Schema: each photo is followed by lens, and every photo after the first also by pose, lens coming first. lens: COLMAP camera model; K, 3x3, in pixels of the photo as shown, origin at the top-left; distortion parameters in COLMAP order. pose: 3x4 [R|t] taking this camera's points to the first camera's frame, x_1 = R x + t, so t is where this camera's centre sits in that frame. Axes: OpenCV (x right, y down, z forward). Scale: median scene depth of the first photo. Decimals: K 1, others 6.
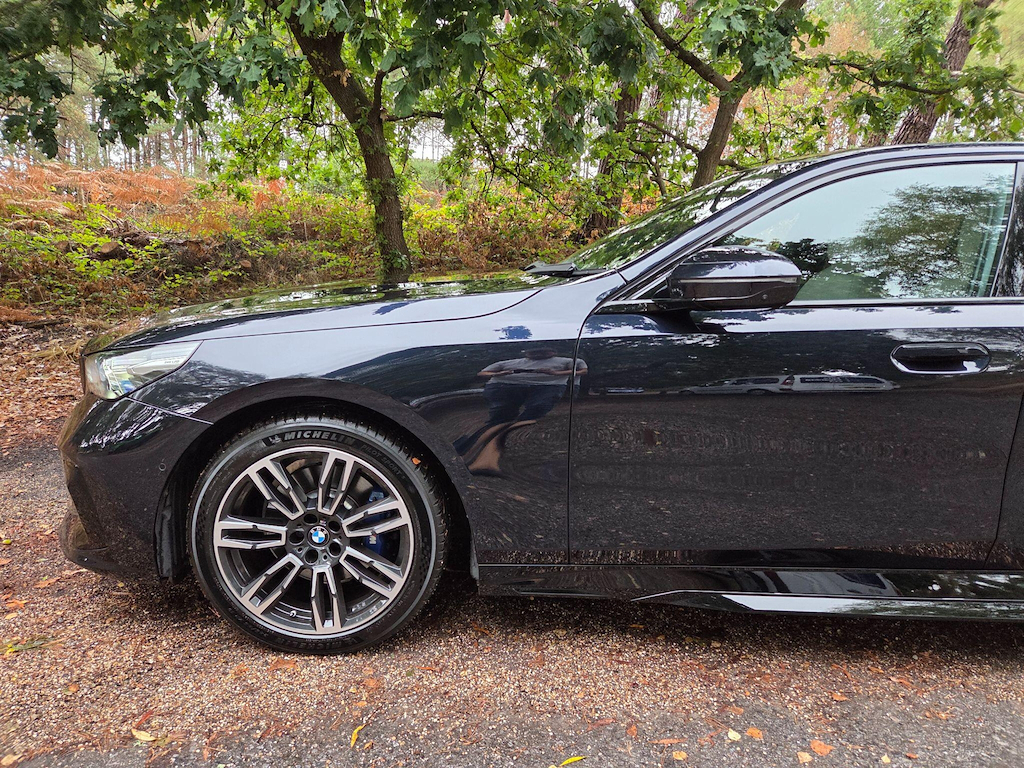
lens RADIAL K [[685.4, 0, 519.8], [0, 685.4, 374.2], [0, 0, 1]] dist [0.078487, -0.072531]
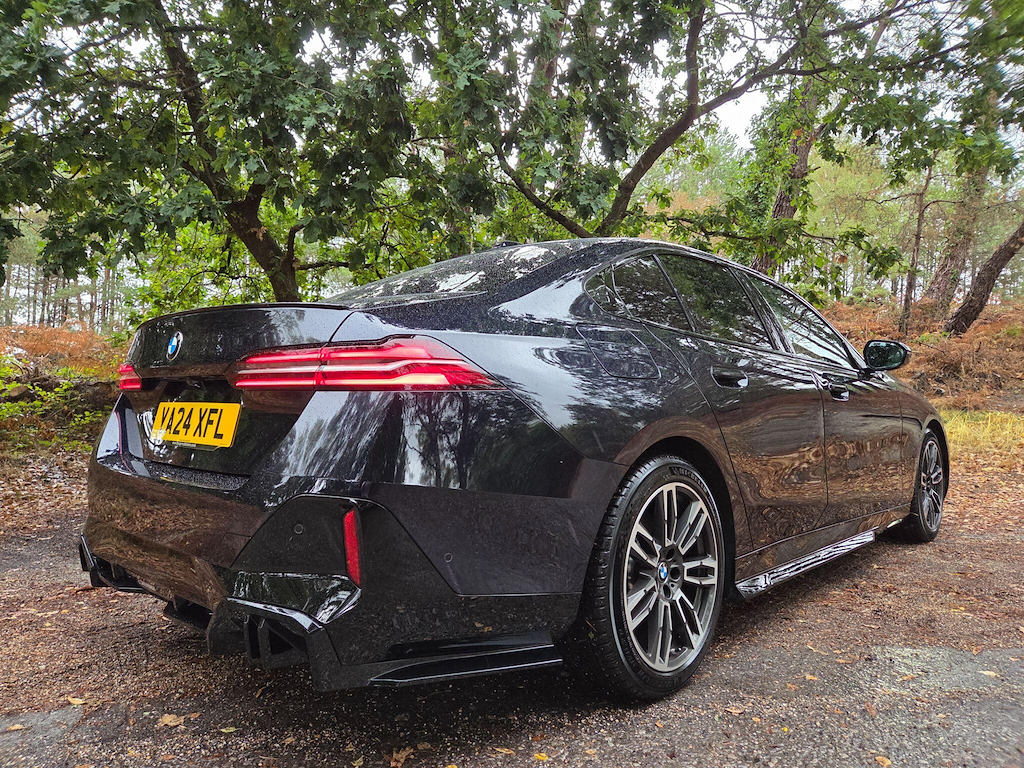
lens RADIAL K [[686.5, 0, 504.3], [0, 686.5, 374.8], [0, 0, 1]] dist [0.074139, -0.069928]
pose [[0.994280, -0.028079, 0.103048, 0.018284], [0.049683, 0.975673, -0.213527, 0.056744], [-0.094545, 0.217426, 0.971487, -0.079561]]
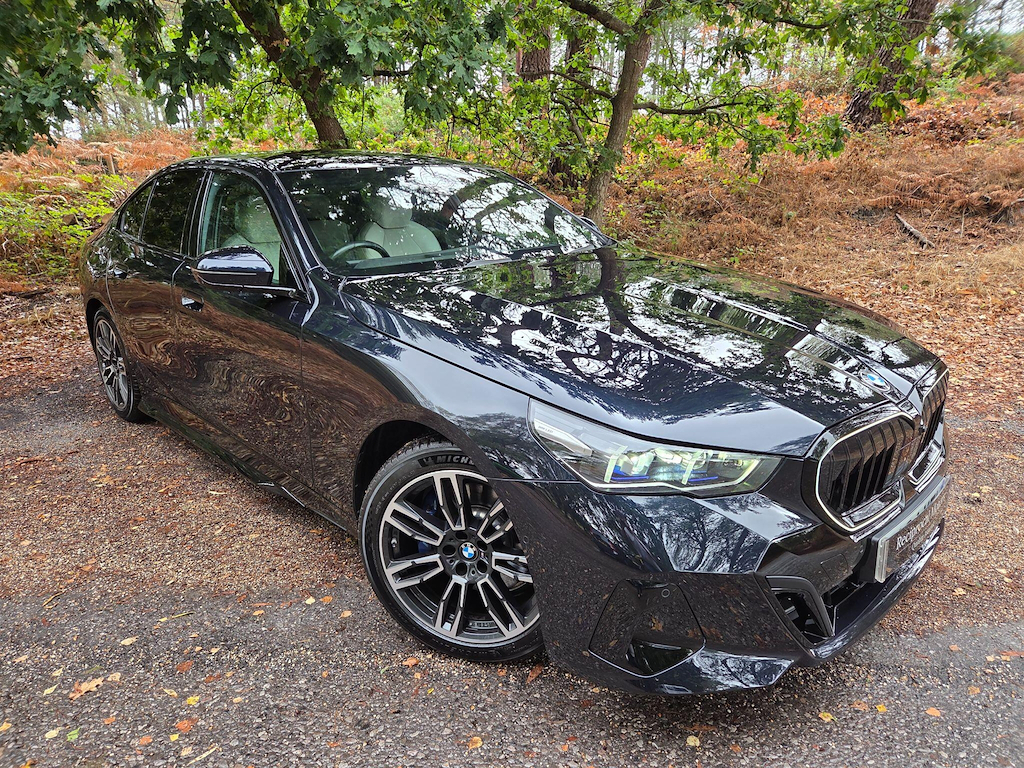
lens RADIAL K [[685.4, 0, 515.9], [0, 685.4, 384.0], [0, 0, 1]] dist [0.074424, -0.065842]
pose [[0.993389, -0.024973, -0.112048, 0.202484], [0.036567, 0.994046, 0.102645, -0.010317], [0.108818, -0.106064, 0.988387, -0.067359]]
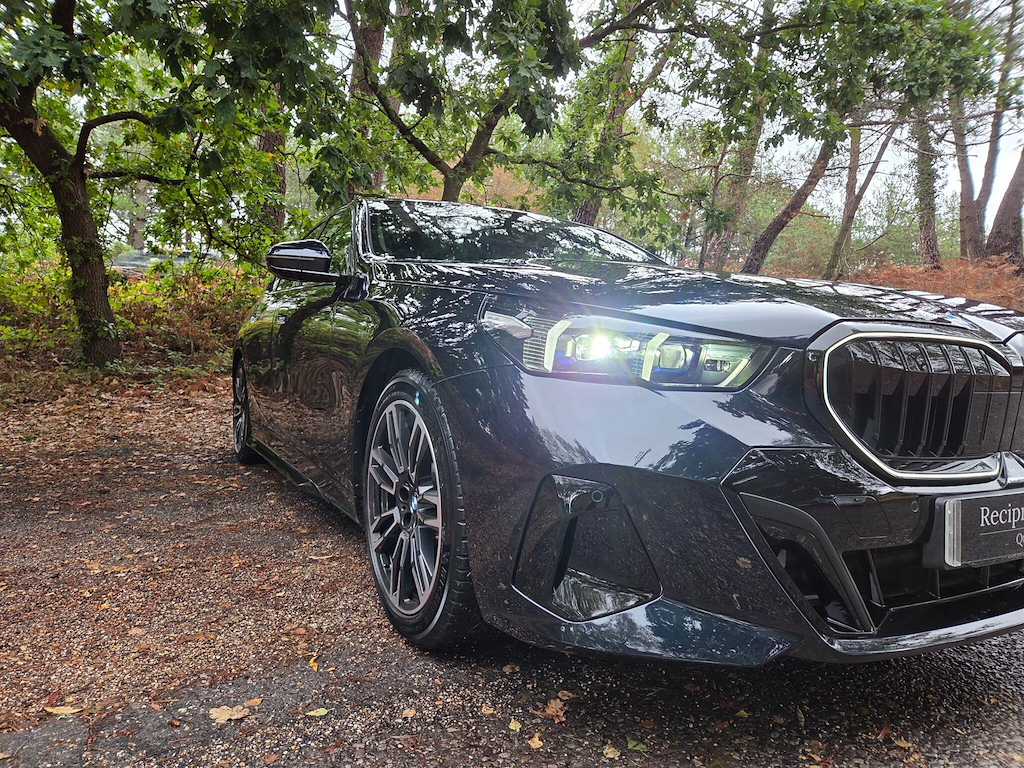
lens RADIAL K [[684.7, 0, 512.8], [0, 684.7, 377.0], [0, 0, 1]] dist [0.073530, -0.067042]
pose [[0.907577, -0.033815, 0.418523, -0.083493], [0.093096, 0.988149, -0.122042, 0.058793], [-0.409436, 0.149726, 0.899969, -0.011903]]
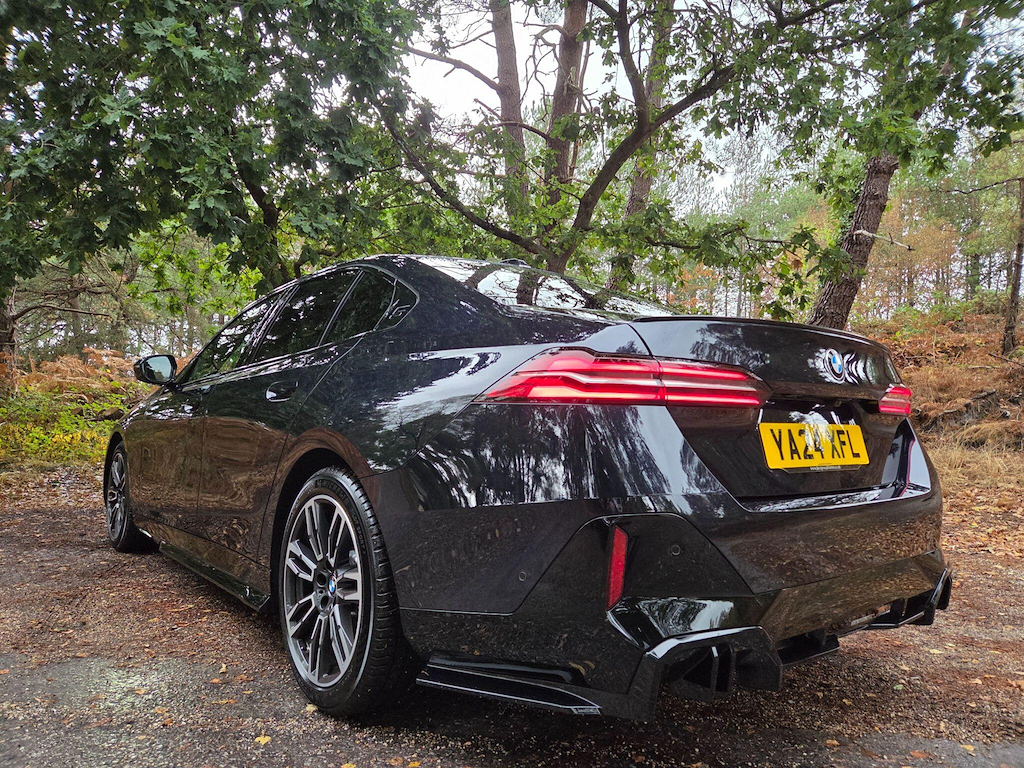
lens RADIAL K [[685.9, 0, 513.0], [0, 685.9, 379.0], [0, 0, 1]] dist [0.067841, -0.058598]
pose [[0.983062, -0.035420, -0.179820, 0.379104], [-0.010346, 0.968859, -0.247398, 0.069198], [0.182983, 0.245068, 0.952081, -0.061264]]
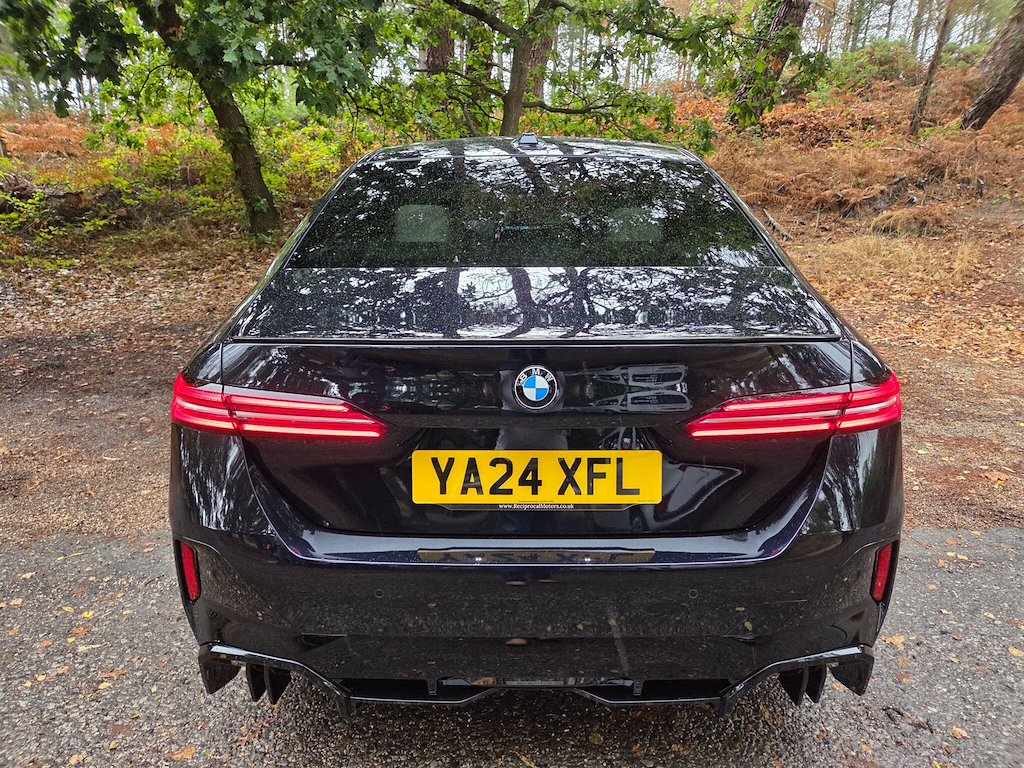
lens RADIAL K [[688.9, 0, 516.4], [0, 688.9, 383.5], [0, 0, 1]] dist [0.069000, -0.064210]
pose [[0.999256, -0.038013, -0.006581, 0.246446], [0.038528, 0.992054, 0.119767, -0.001896], [0.001976, -0.119931, 0.992780, -0.131261]]
